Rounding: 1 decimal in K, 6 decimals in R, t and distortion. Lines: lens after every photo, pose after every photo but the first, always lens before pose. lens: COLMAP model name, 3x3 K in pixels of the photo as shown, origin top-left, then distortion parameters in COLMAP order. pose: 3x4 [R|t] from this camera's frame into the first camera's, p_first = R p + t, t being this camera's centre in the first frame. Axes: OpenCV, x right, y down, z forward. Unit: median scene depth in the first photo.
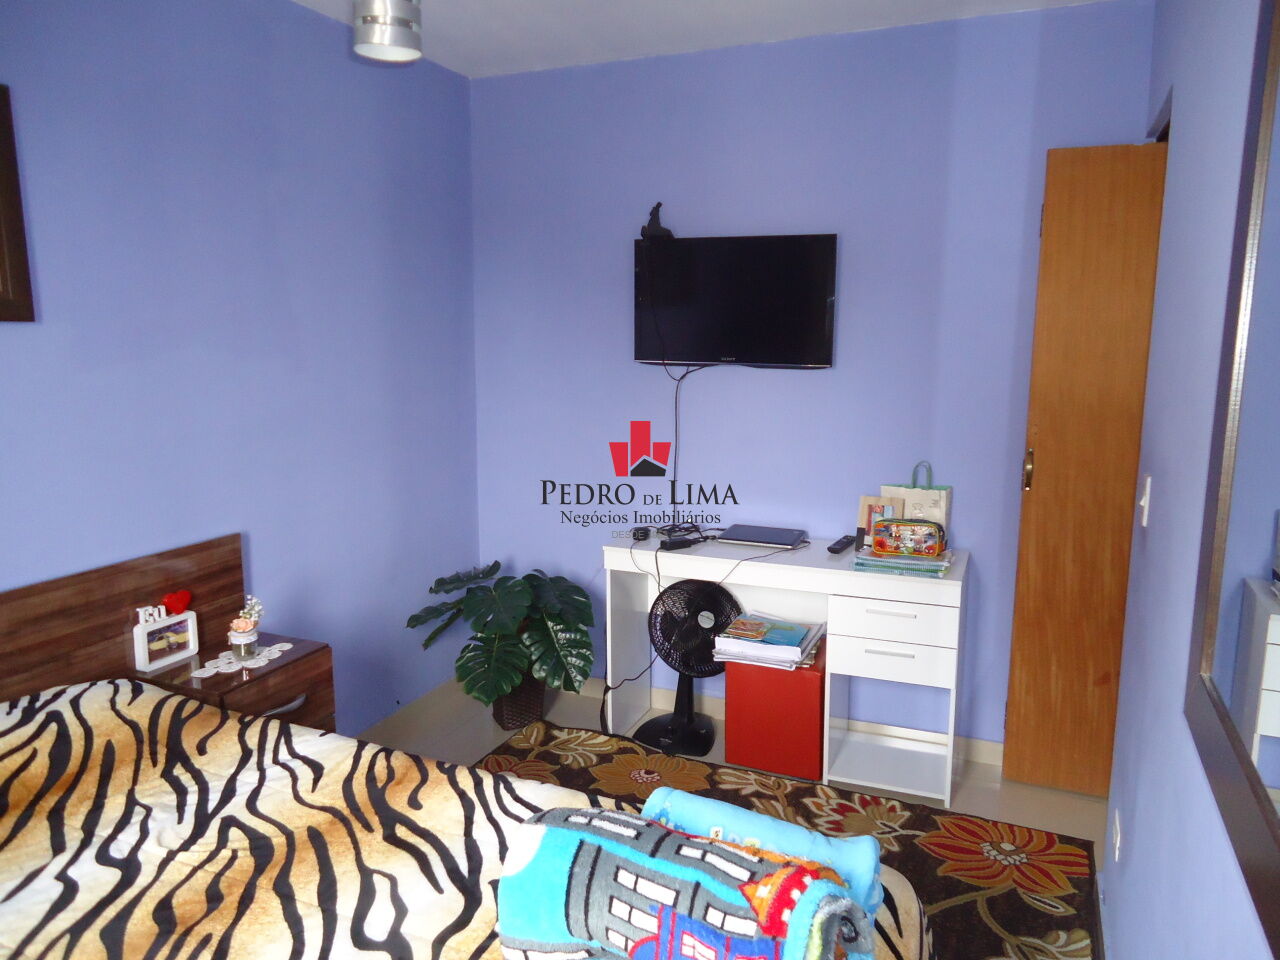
lens RADIAL K [[927.7, 0, 640.4], [0, 927.7, 480.7], [0, 0, 1]] dist [-0.005531, -0.000471]
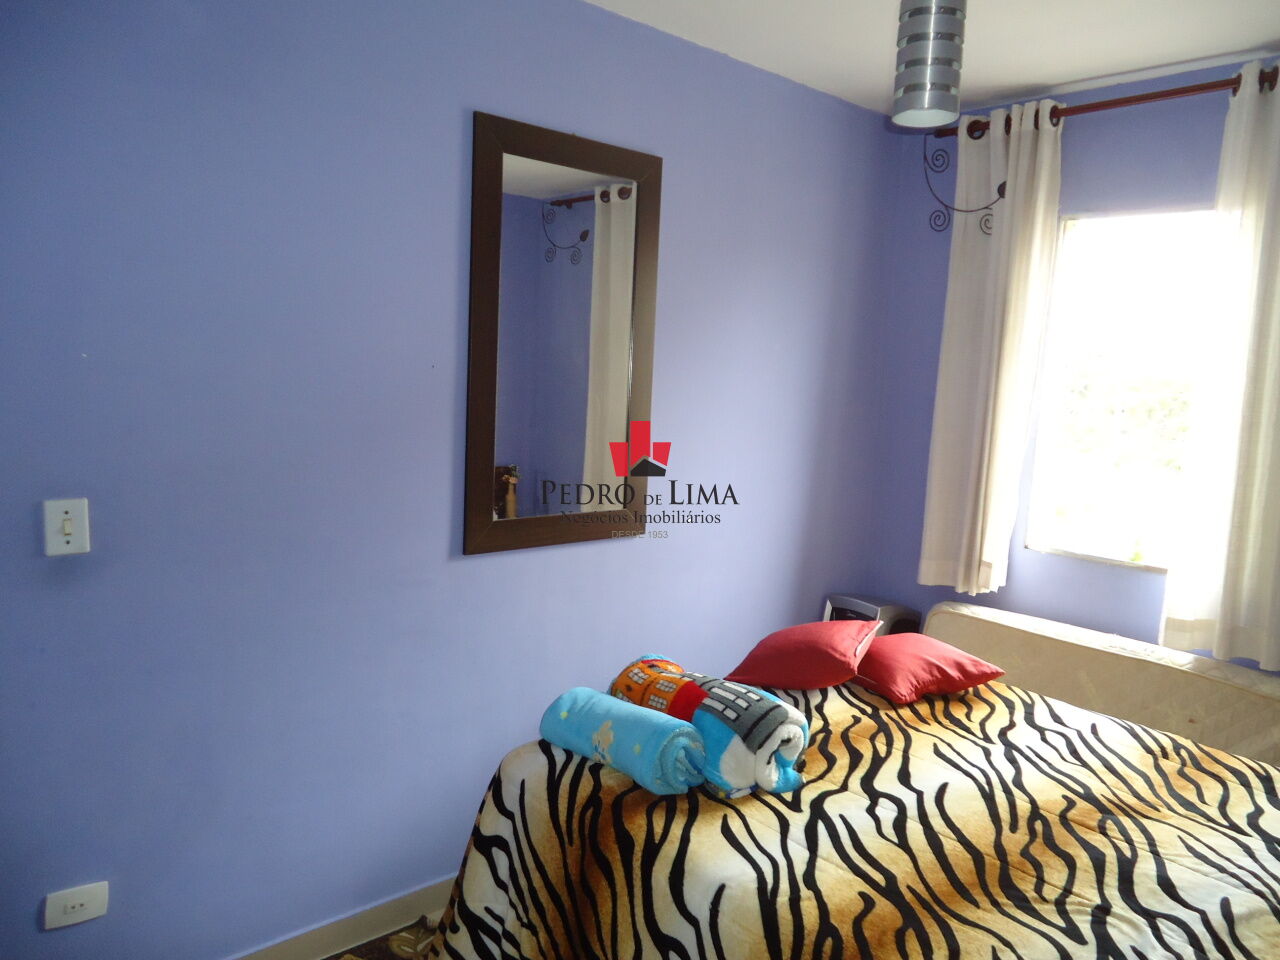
lens RADIAL K [[927.7, 0, 639.9], [0, 927.7, 479.5], [0, 0, 1]] dist [-0.005531, -0.000471]
pose [[-0.905294, -0.091518, 0.414810, -0.416577], [0.025379, 0.963119, 0.267877, -0.322495], [-0.424027, 0.253035, -0.869583, 1.945497]]
